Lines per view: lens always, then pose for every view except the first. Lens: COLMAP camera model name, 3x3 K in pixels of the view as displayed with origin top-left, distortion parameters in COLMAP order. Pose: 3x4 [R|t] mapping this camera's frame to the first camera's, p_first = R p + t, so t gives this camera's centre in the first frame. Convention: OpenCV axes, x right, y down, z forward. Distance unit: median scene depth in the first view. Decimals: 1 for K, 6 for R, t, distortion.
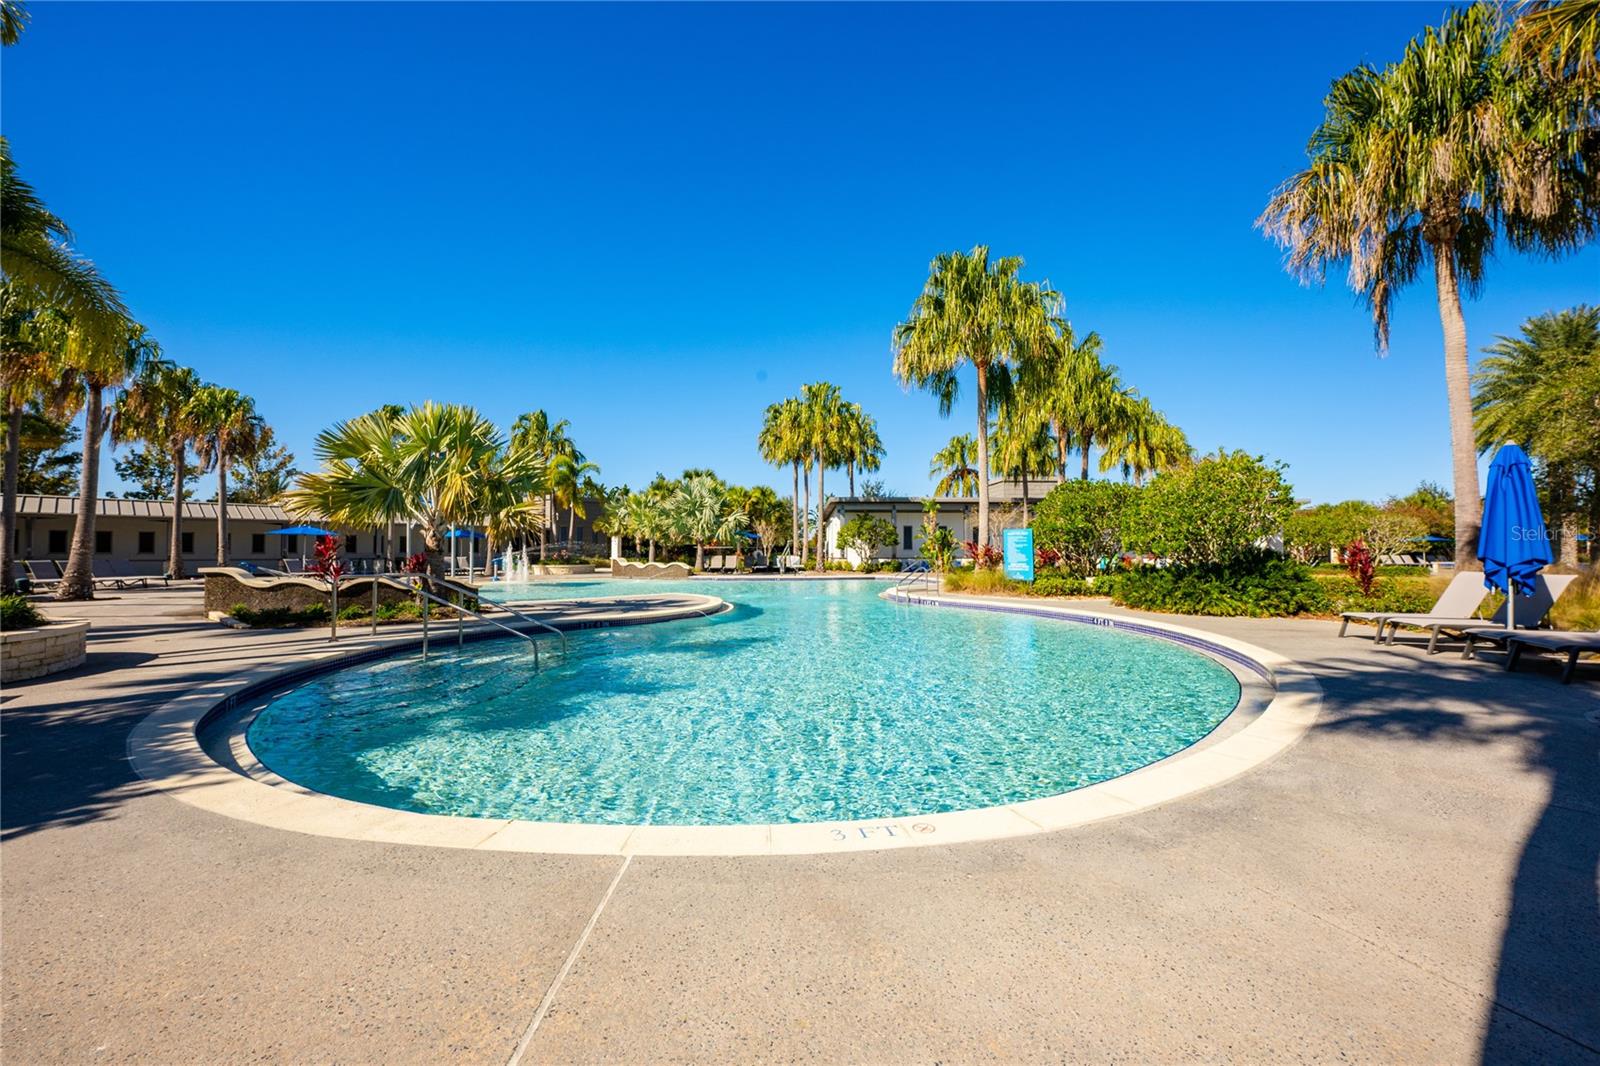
lens RADIAL K [[628.8, 0, 800.0], [0, 628.8, 533.0], [0, 0, 1]] dist [0.000254, -0.000033]
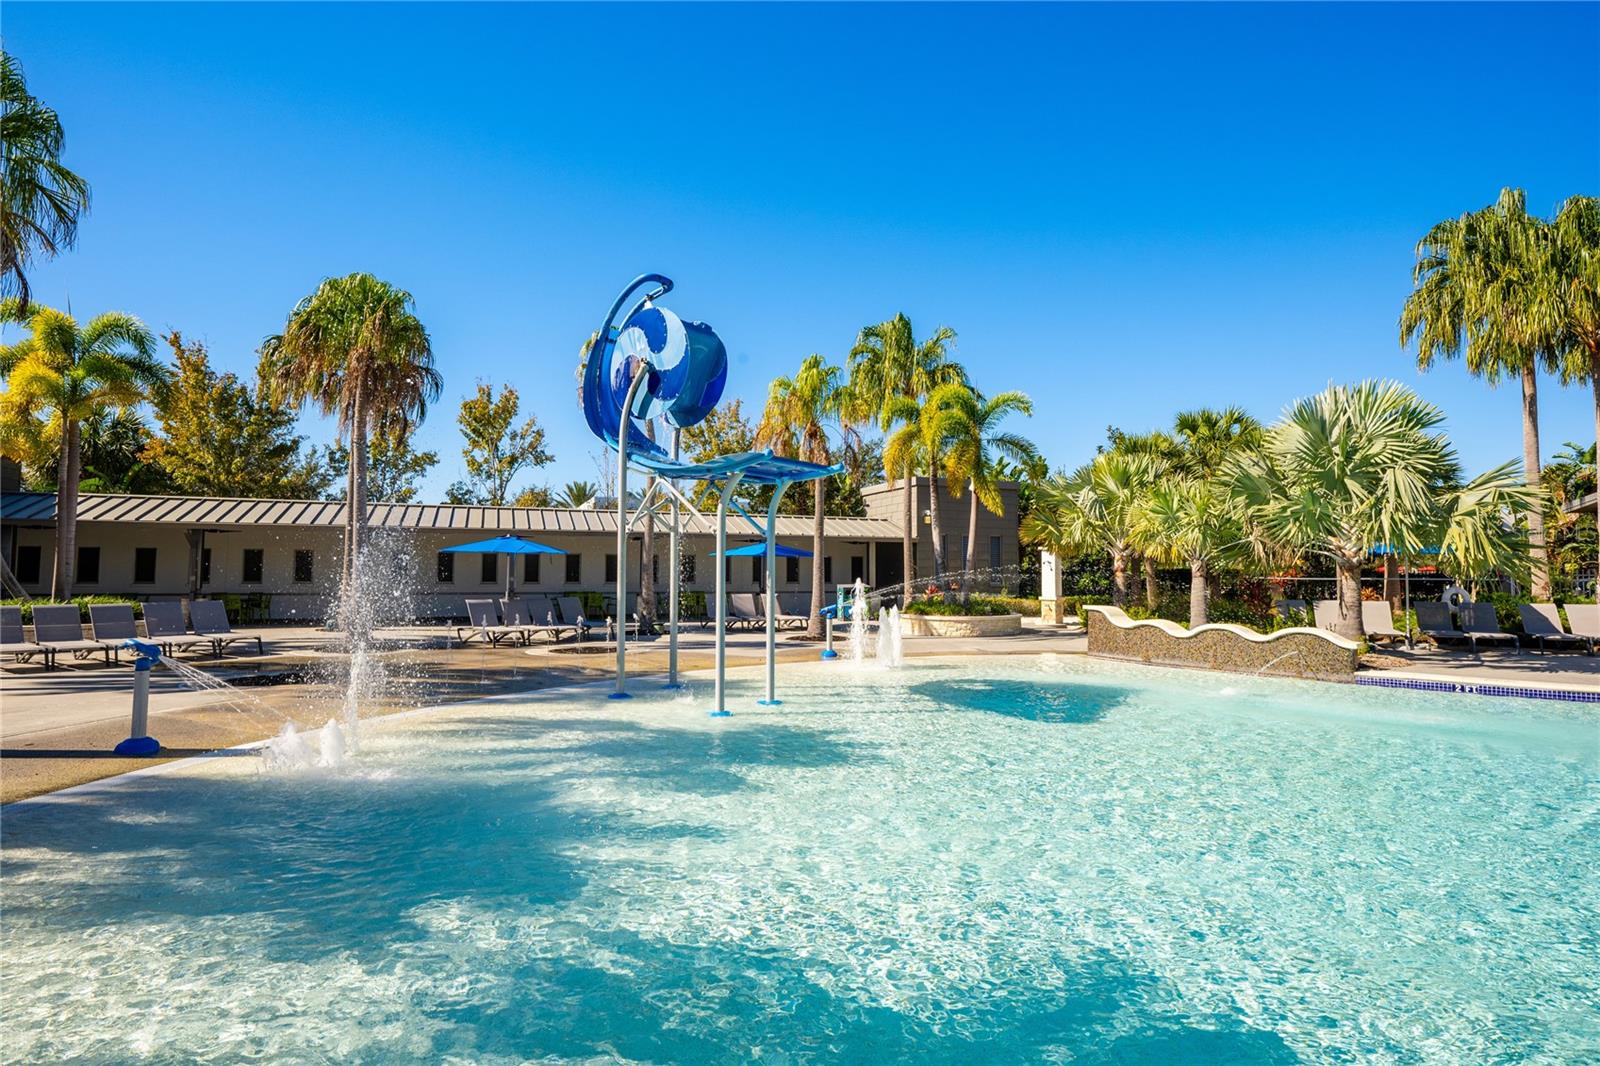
lens RADIAL K [[781.8, 0, 800.0], [0, 781.8, 533.0], [0, 0, 1]] dist [0.000120, 0.000014]
pose [[0.886707, -0.018038, -0.461980, -0.203906], [0.007572, 0.999671, -0.024499, 0.002937], [0.462270, 0.018225, 0.886552, 0.415882]]
